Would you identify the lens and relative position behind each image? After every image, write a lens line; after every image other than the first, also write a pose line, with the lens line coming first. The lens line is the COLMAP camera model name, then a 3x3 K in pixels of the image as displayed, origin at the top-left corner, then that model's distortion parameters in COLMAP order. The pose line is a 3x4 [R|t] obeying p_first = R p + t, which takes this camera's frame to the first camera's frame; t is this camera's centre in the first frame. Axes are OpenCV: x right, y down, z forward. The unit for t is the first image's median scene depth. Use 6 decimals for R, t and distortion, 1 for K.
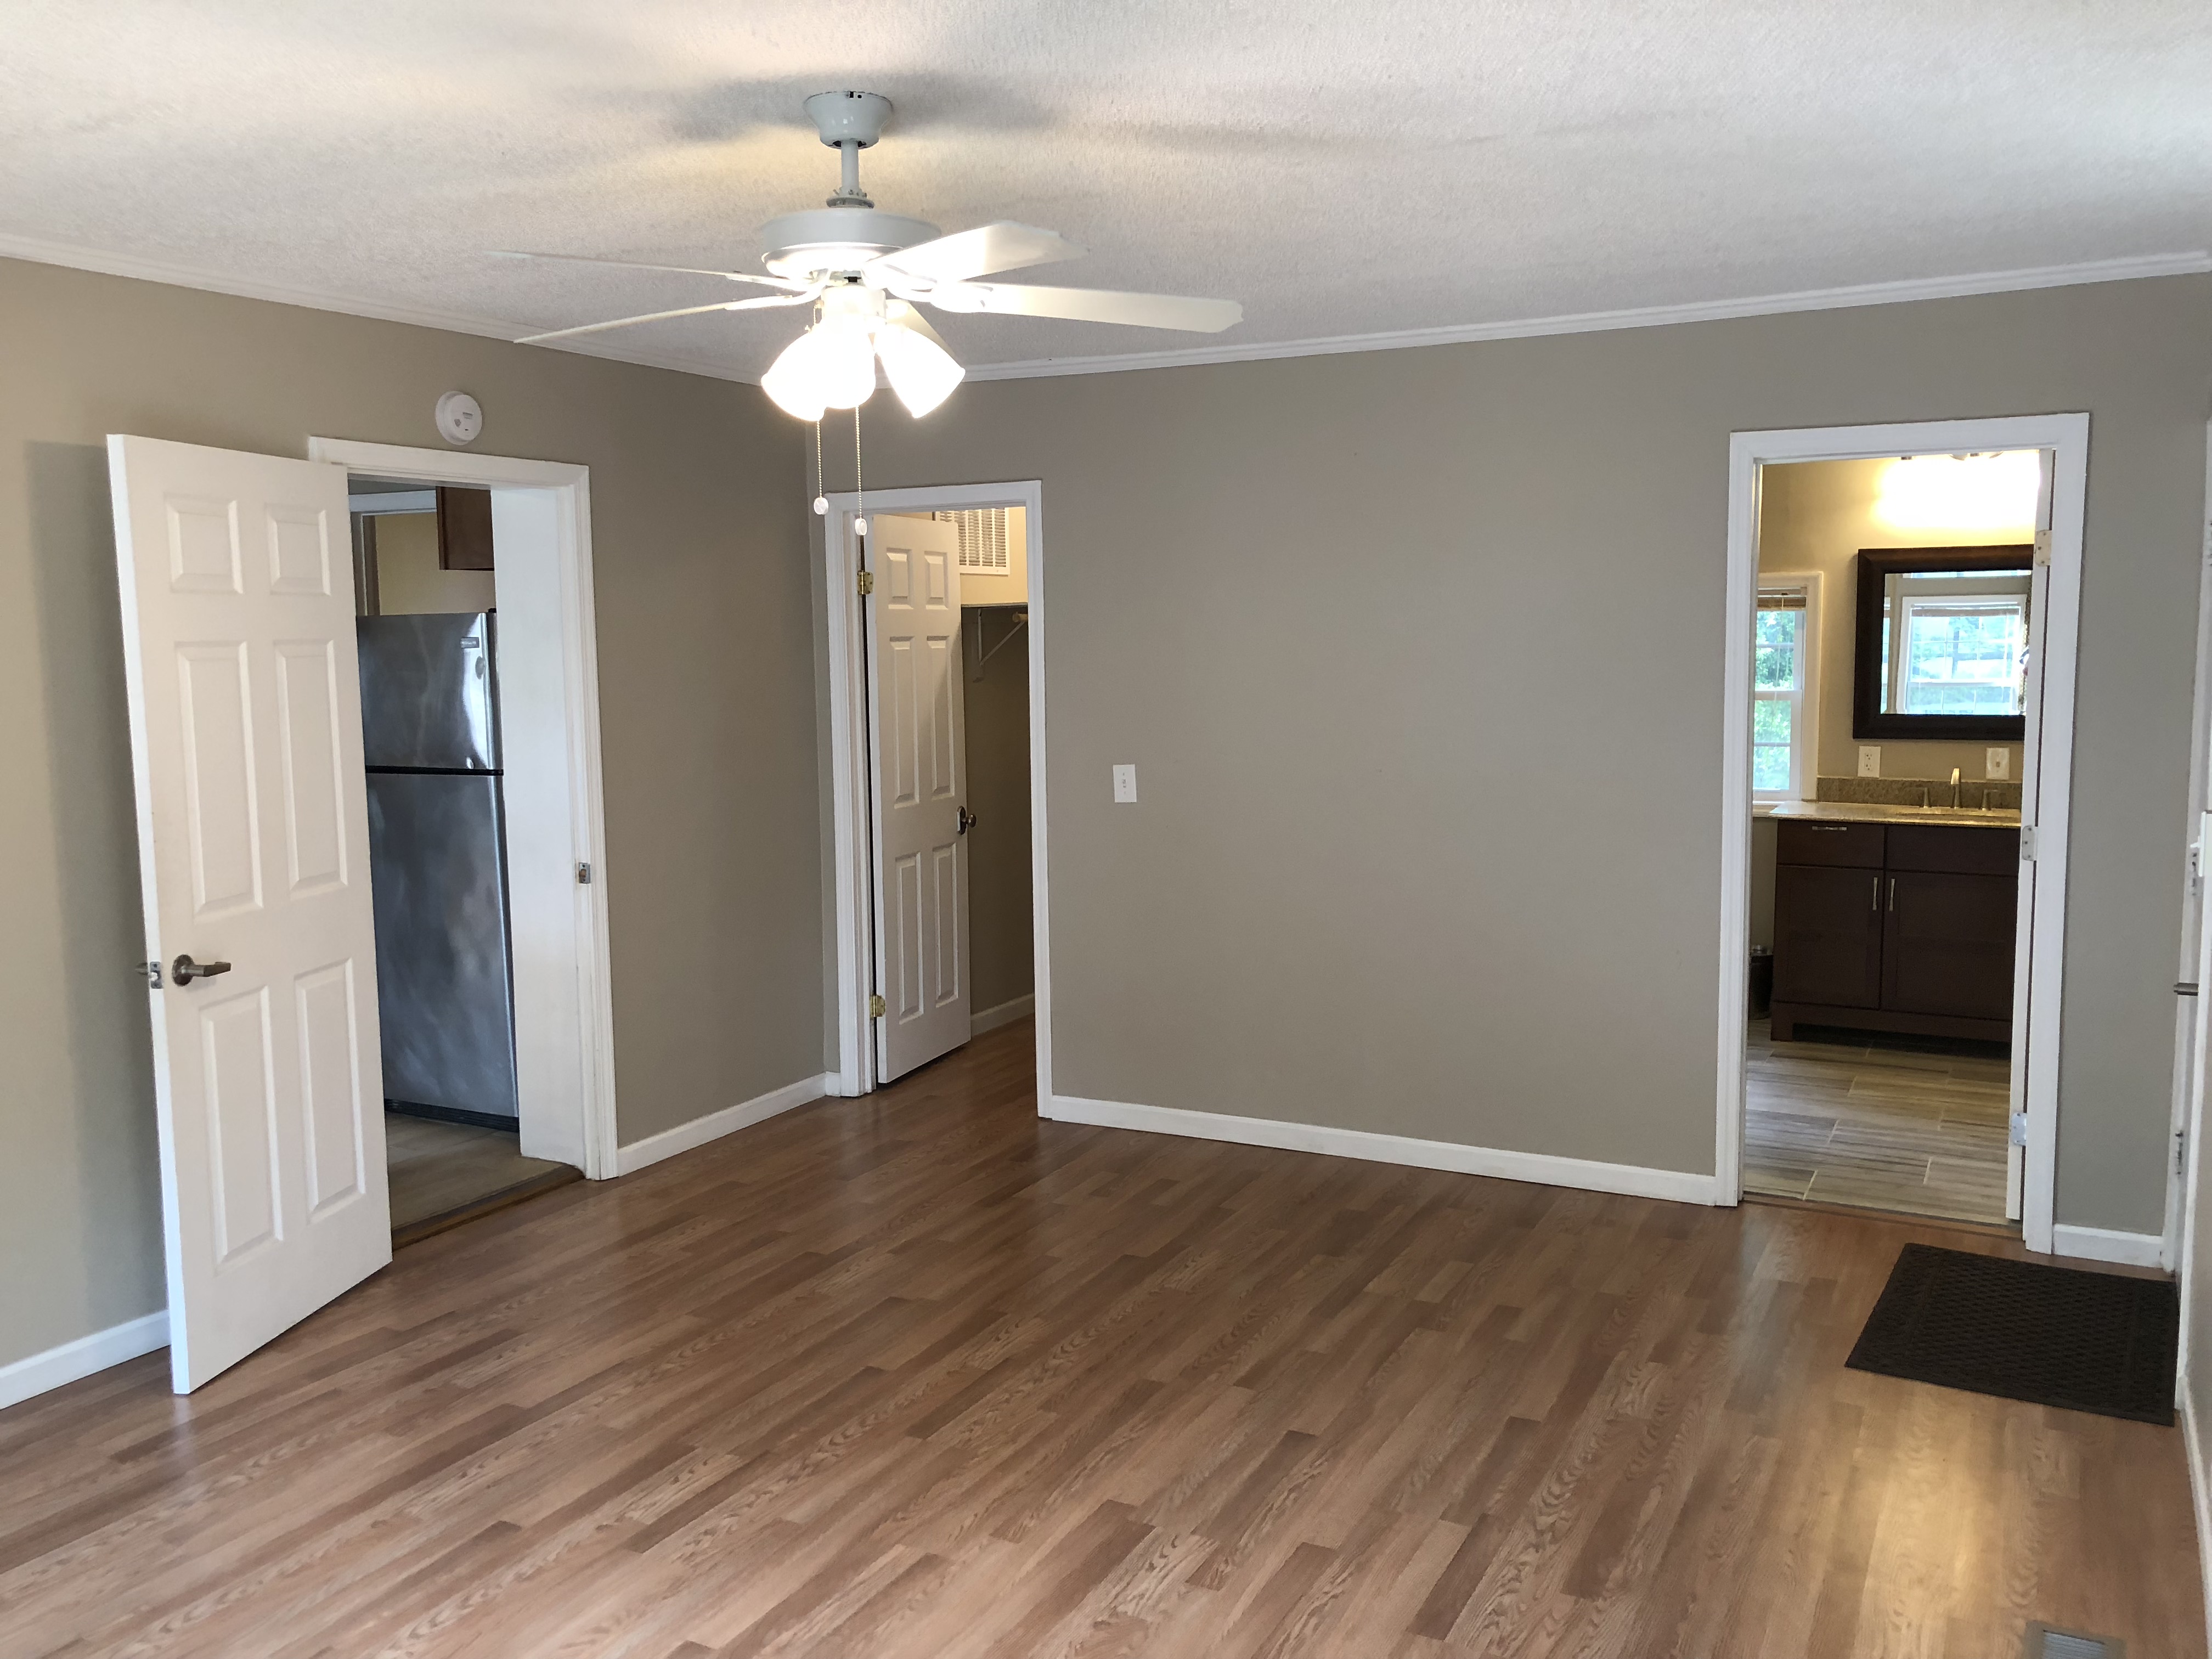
lens RADIAL K [[1833.8, 0, 1095.9], [0, 1833.8, 822.4], [0, 0, 1]] dist [0.008416, -0.006778]
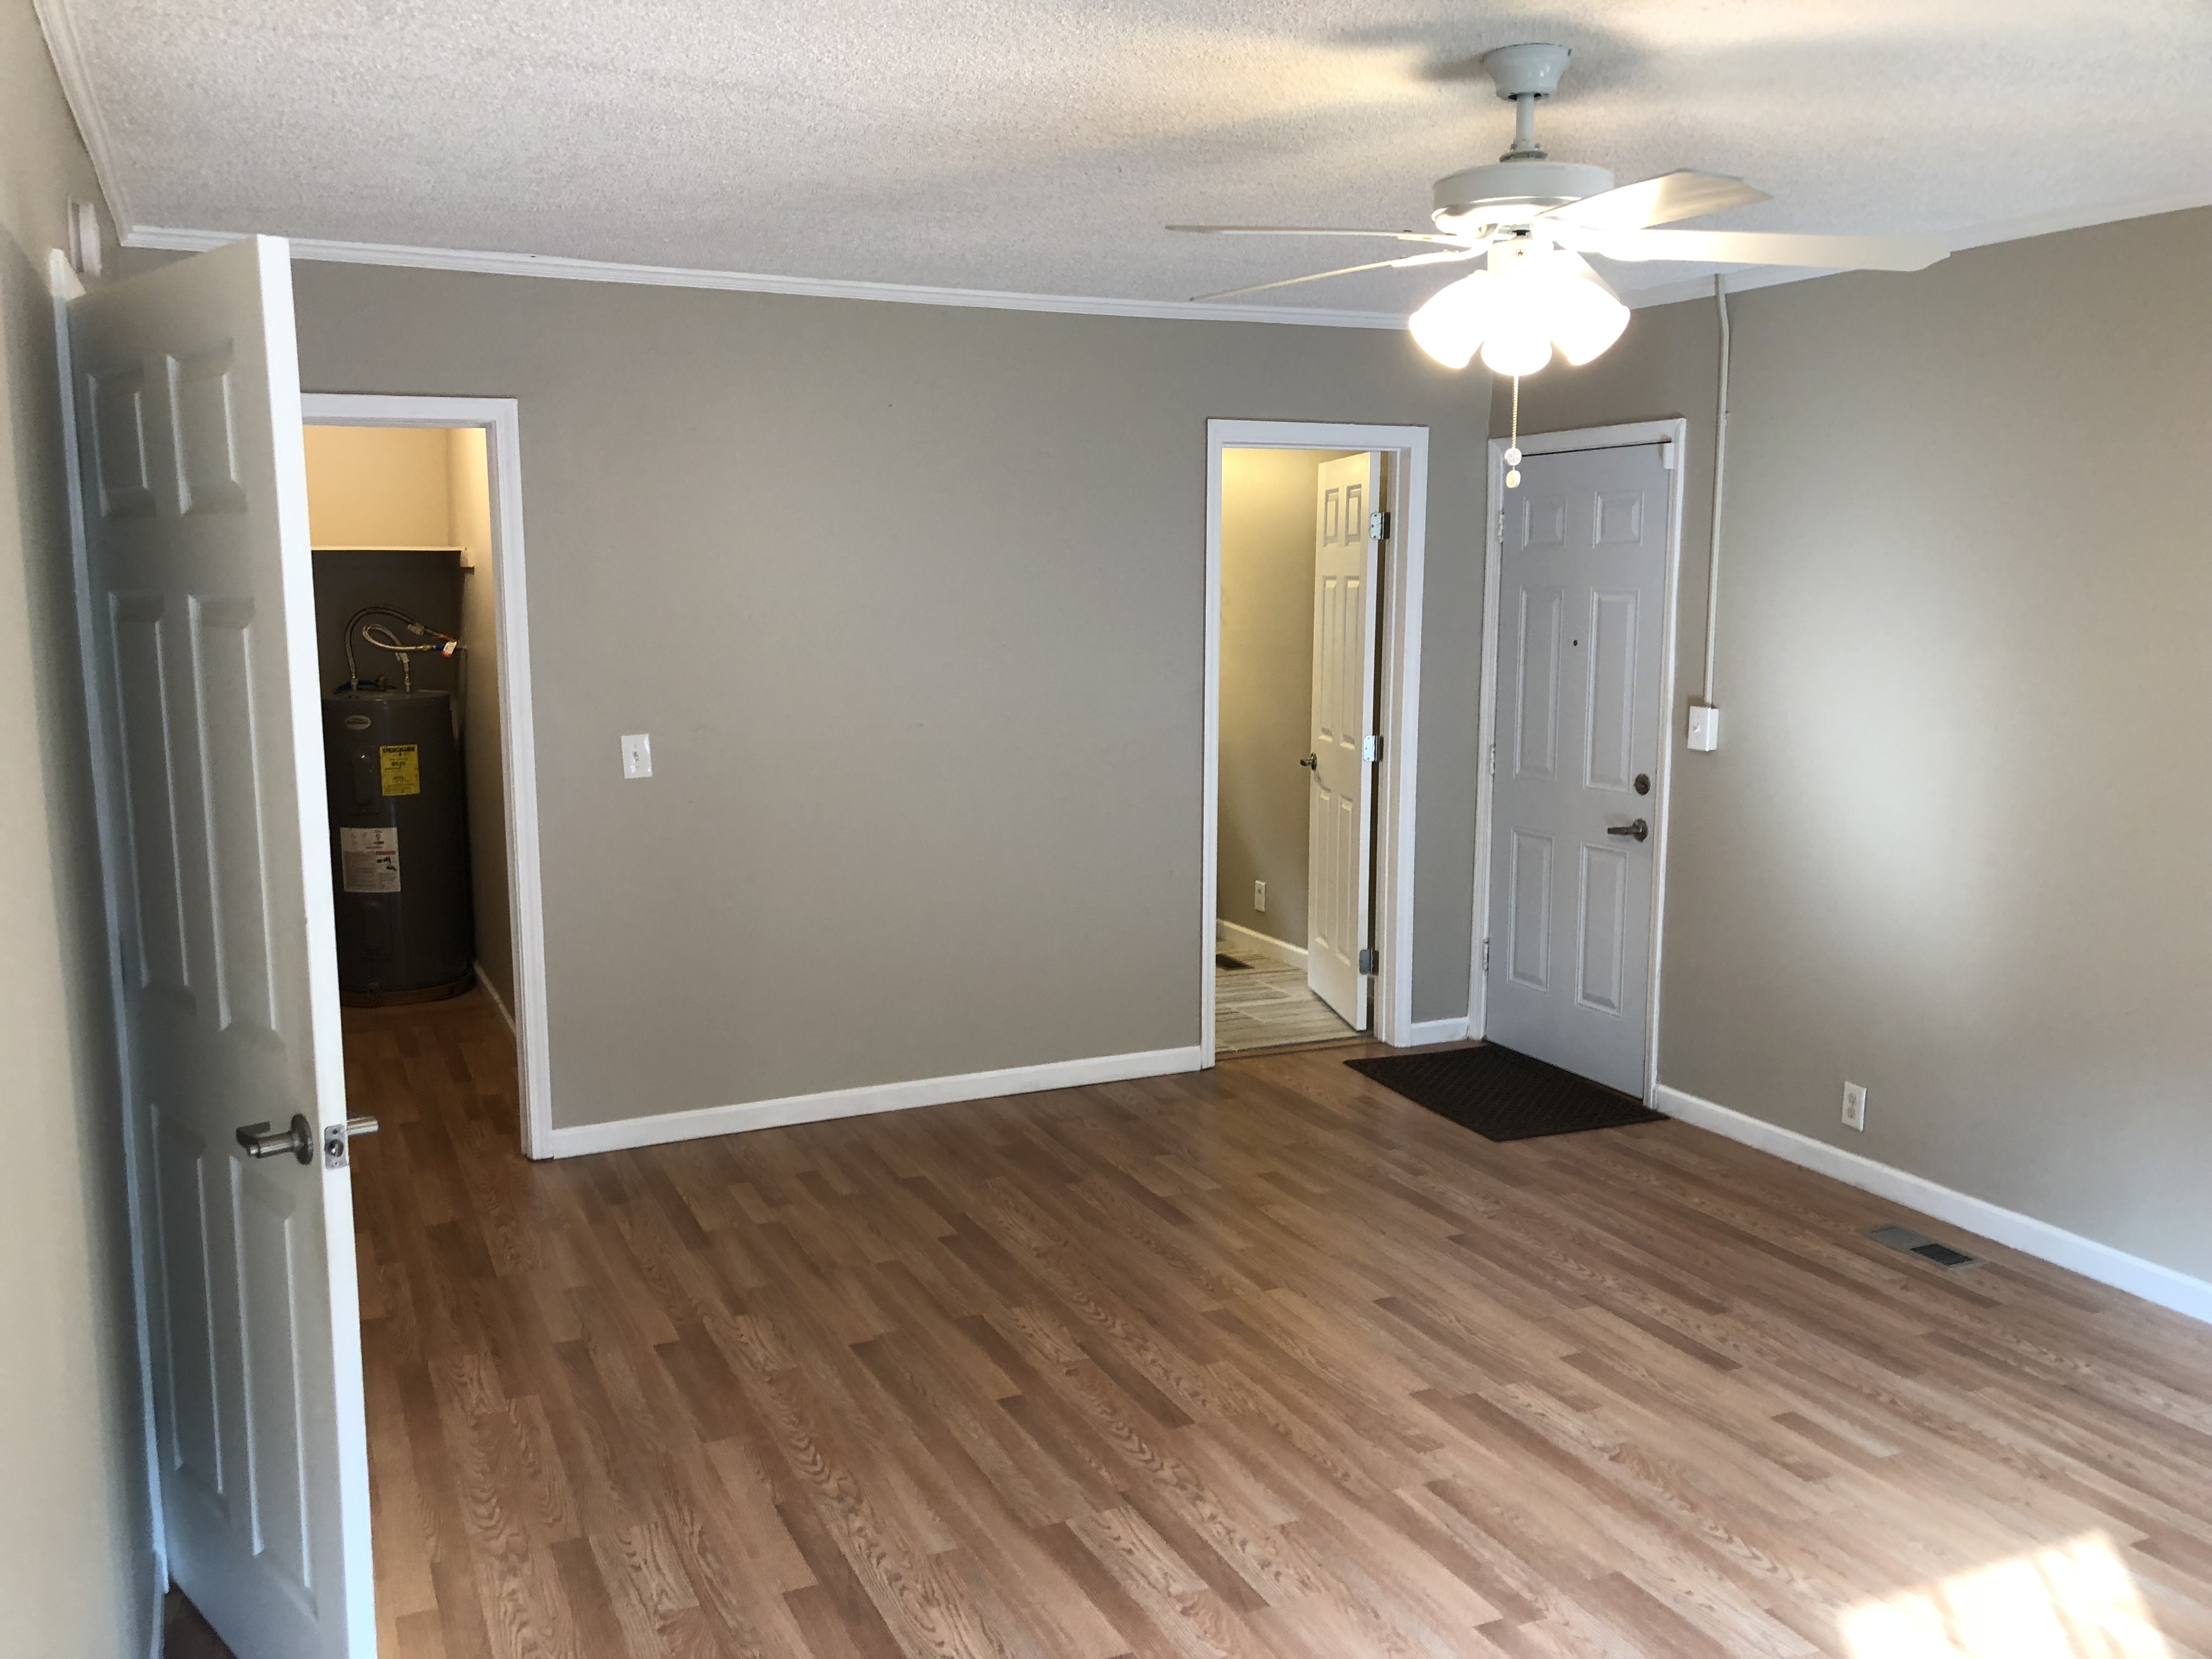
lens RADIAL K [[1833.8, 0, 1095.9], [0, 1833.8, 822.4], [0, 0, 1]] dist [0.008416, -0.006778]
pose [[0.615557, -0.101060, 0.781586, -0.798174], [0.079286, 0.994654, 0.066167, -0.044508], [-0.784094, 0.021239, 0.620279, 0.407385]]
